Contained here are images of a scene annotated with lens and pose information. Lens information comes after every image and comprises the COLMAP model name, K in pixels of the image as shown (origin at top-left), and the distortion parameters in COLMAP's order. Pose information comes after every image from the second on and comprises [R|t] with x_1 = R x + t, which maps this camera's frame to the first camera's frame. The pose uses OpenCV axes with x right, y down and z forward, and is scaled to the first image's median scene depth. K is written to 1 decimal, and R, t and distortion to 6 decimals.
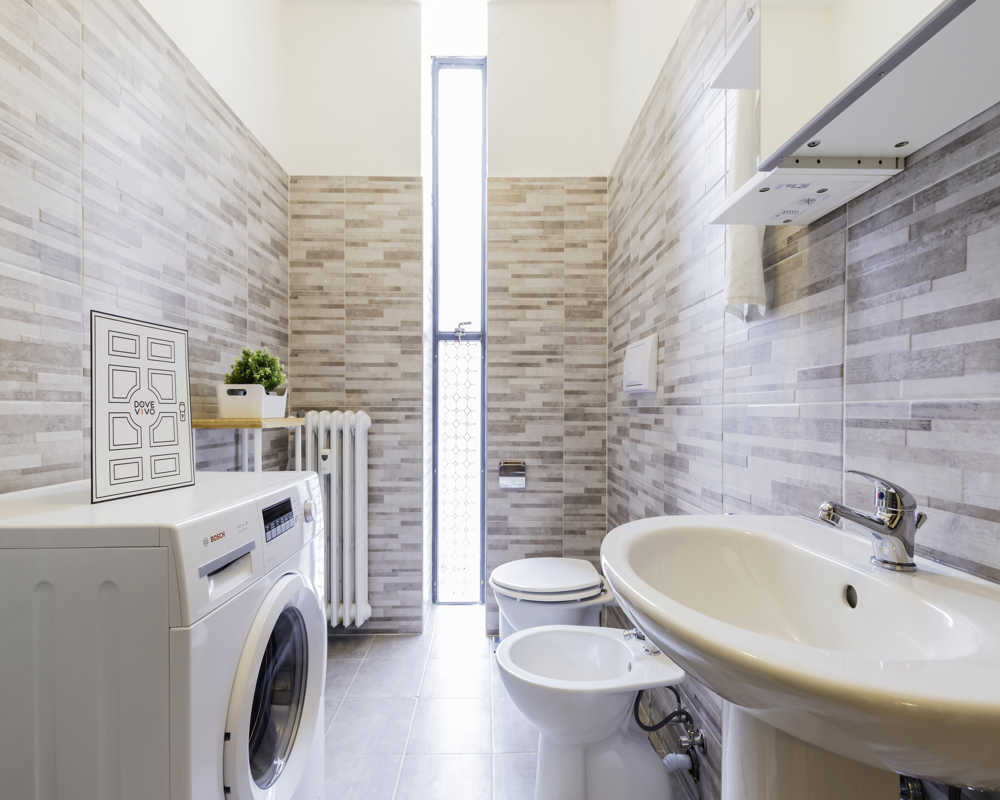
lens RADIAL K [[467.9, 0, 521.8], [0, 467.9, 411.6], [0, 0, 1]] dist [-0.000687, -0.000911]
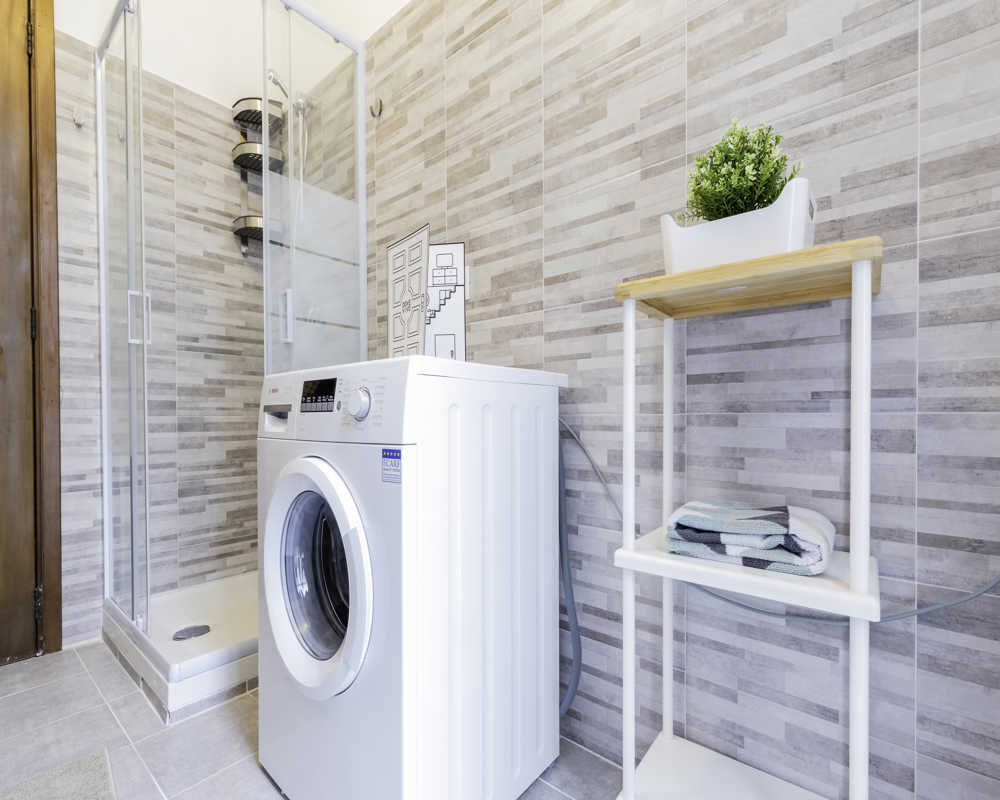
lens RADIAL K [[464.3, 0, 504.9], [0, 464.3, 424.7], [0, 0, 1]] dist [0.003279, 0.000490]
pose [[-0.683841, 0.006040, -0.729606, -0.091878], [-0.007905, 0.999846, 0.015686, 0.304185], [0.729588, 0.016494, -0.683688, 2.181077]]
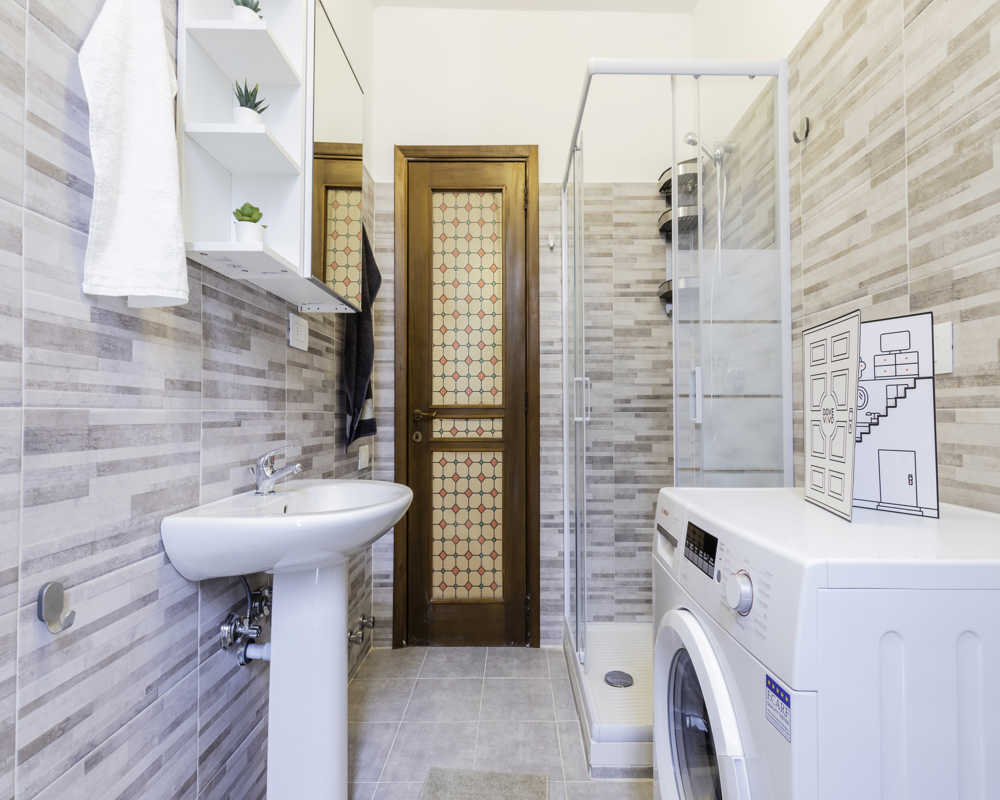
lens RADIAL K [[467.9, 0, 521.8], [0, 467.9, 411.6], [0, 0, 1]] dist [-0.000687, -0.000911]
pose [[-0.998808, -0.002180, 0.048755, -0.274565], [-0.002289, 0.999995, -0.002166, -0.013827], [-0.048750, -0.002275, -0.998808, 2.074564]]
